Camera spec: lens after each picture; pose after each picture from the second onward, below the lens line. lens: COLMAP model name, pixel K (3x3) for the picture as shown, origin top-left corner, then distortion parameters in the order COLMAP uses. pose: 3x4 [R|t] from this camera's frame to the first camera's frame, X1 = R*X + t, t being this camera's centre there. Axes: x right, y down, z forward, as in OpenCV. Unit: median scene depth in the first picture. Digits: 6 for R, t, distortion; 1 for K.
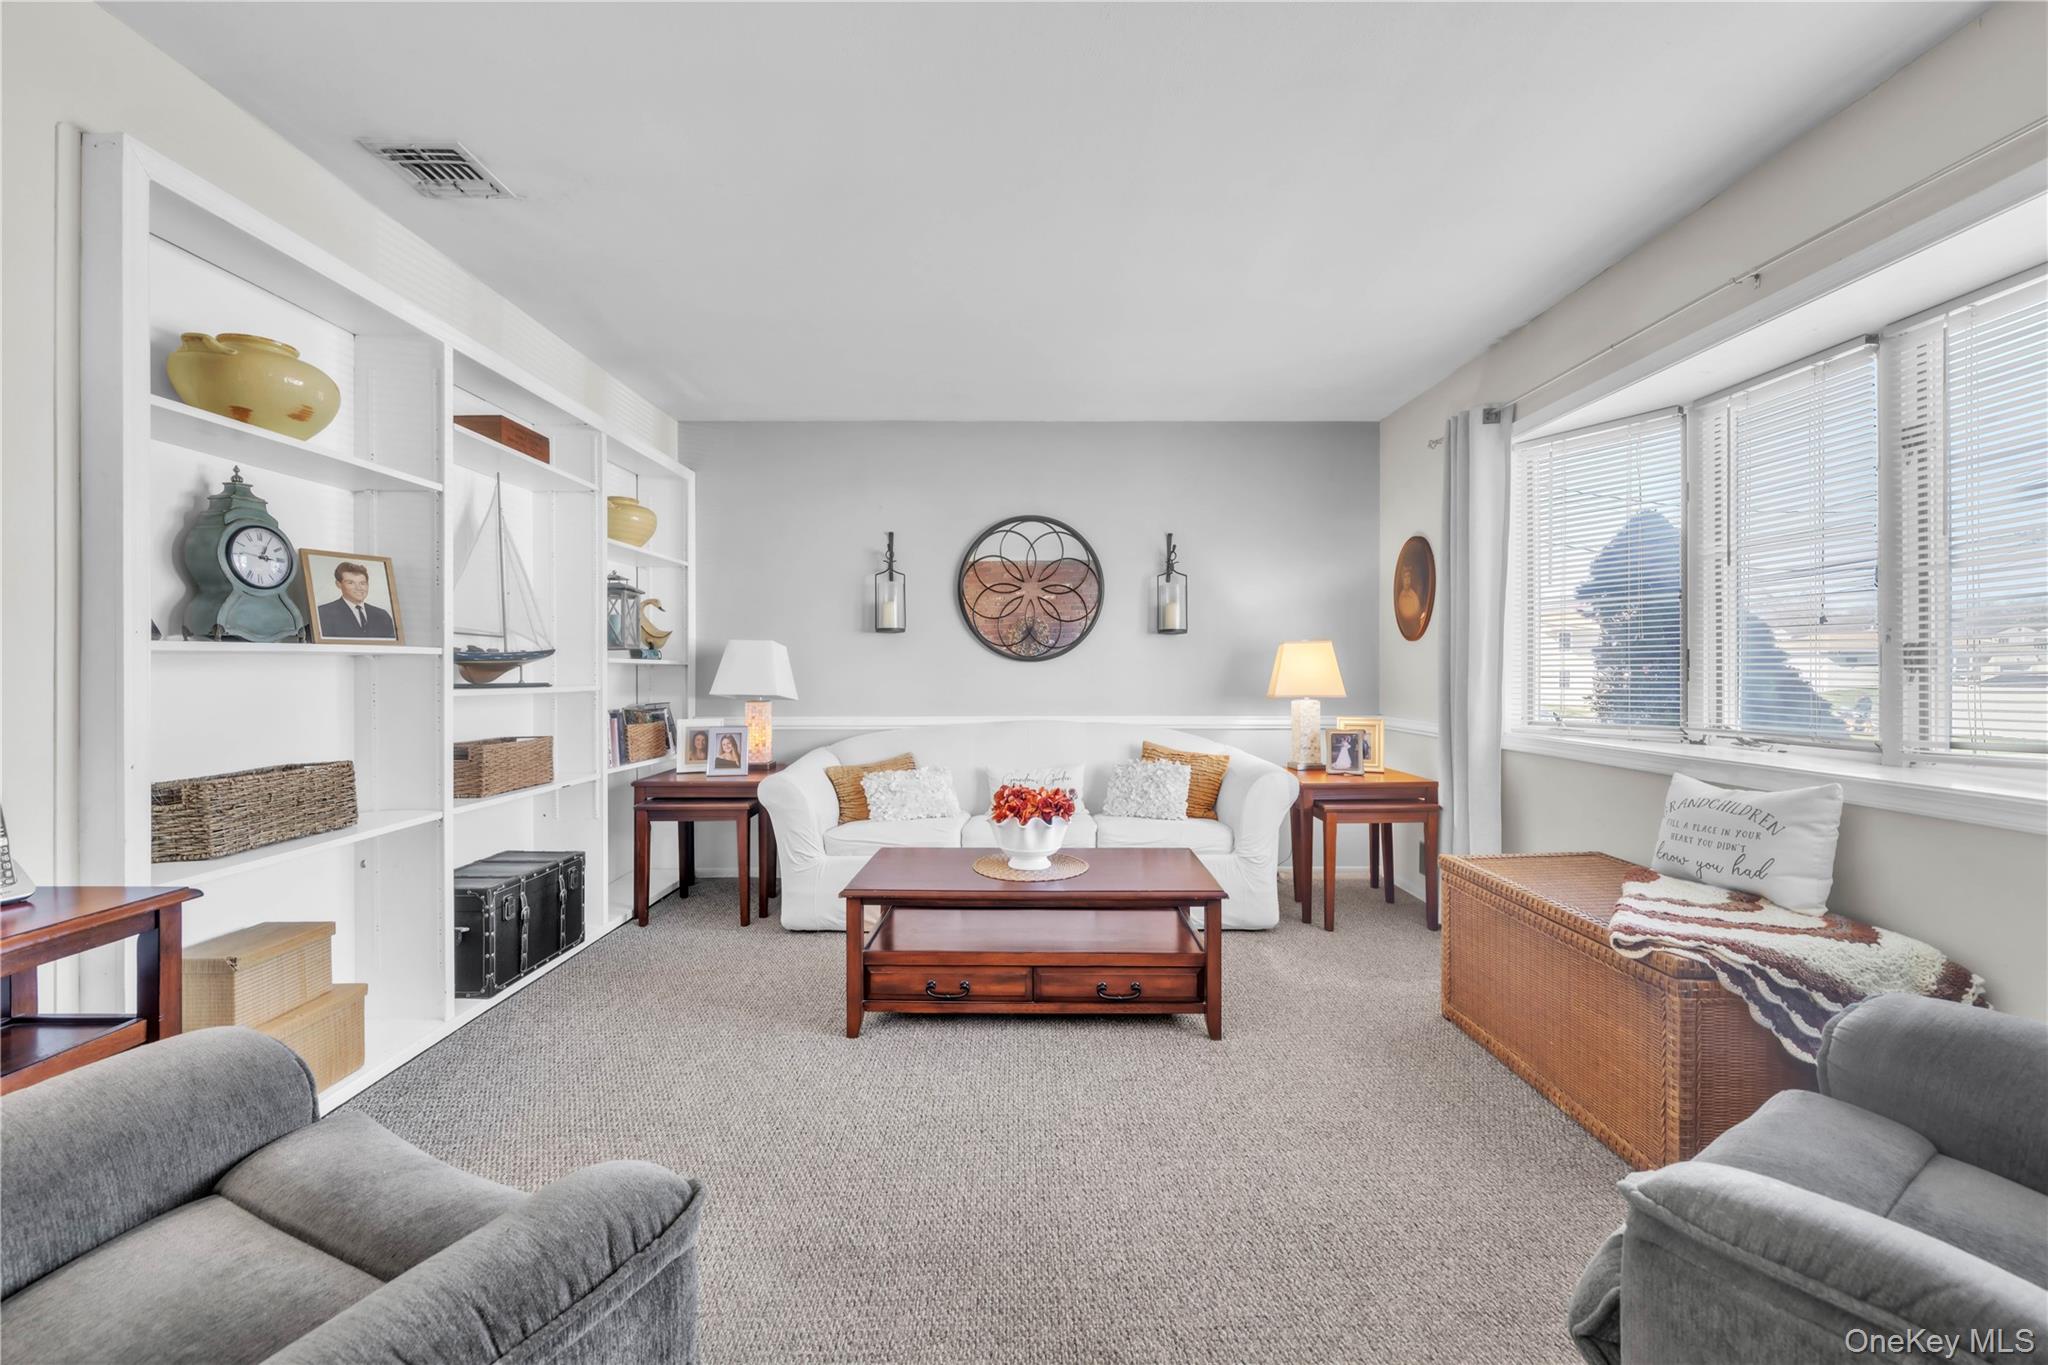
lens RADIAL K [[809.6, 0, 1026.7], [0, 809.6, 676.6], [0, 0, 1]] dist [-0.000662, 0.000095]
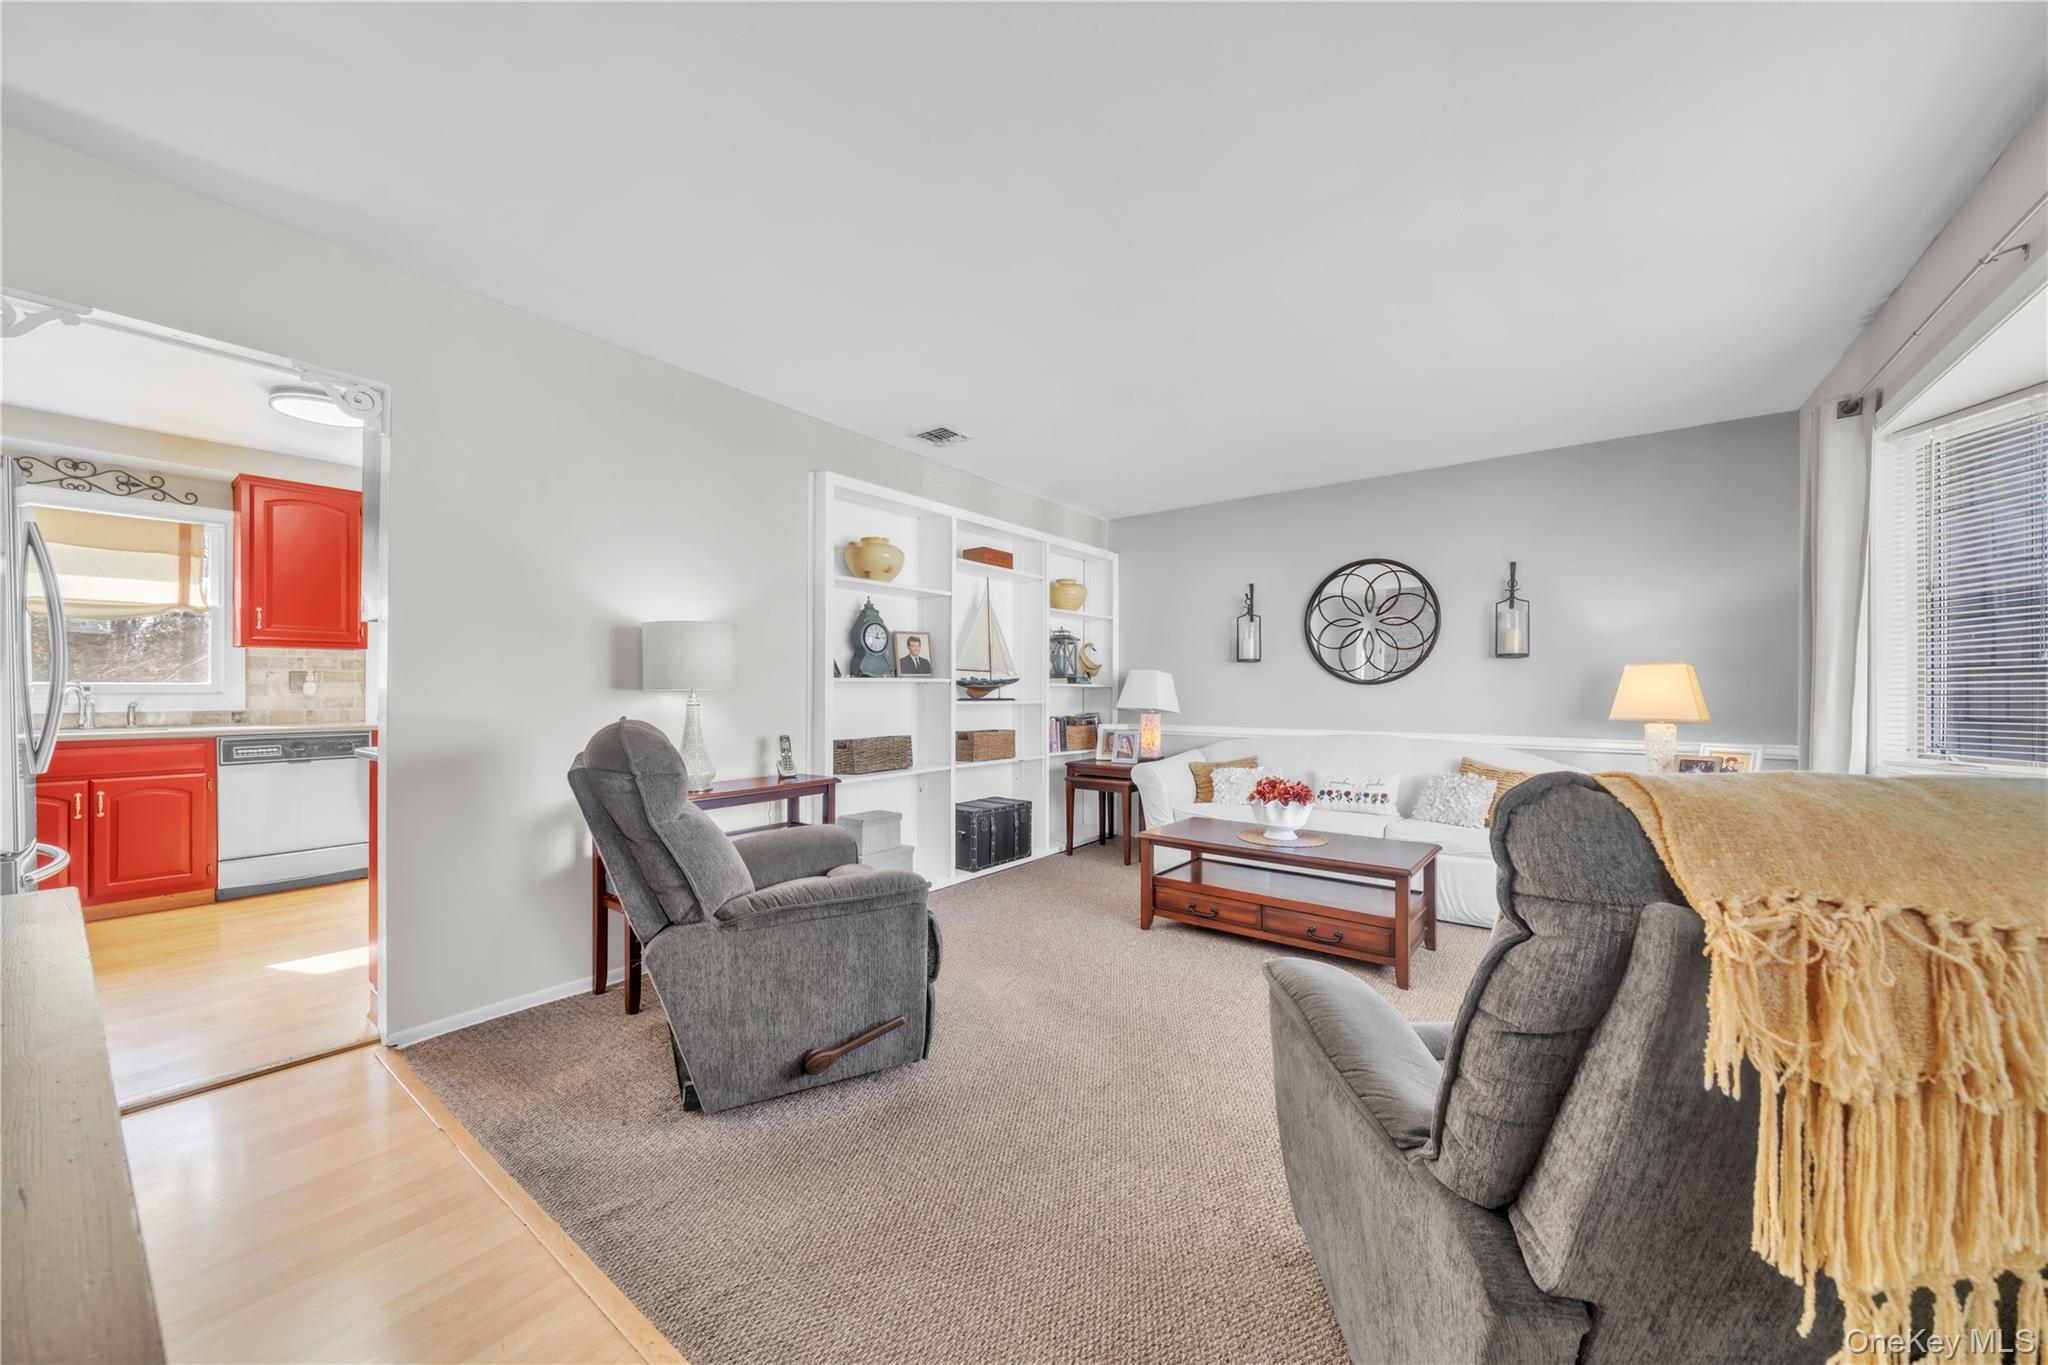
lens RADIAL K [[737.9, 0, 1022.3], [0, 737.9, 693.6], [0, 0, 1]] dist [0.000422, 0.000095]
pose [[0.793689, 0.004568, -0.608307, 0.382267], [-0.007516, 0.999969, -0.002297, 0.001187], [0.608277, 0.006395, 0.793699, -0.217657]]
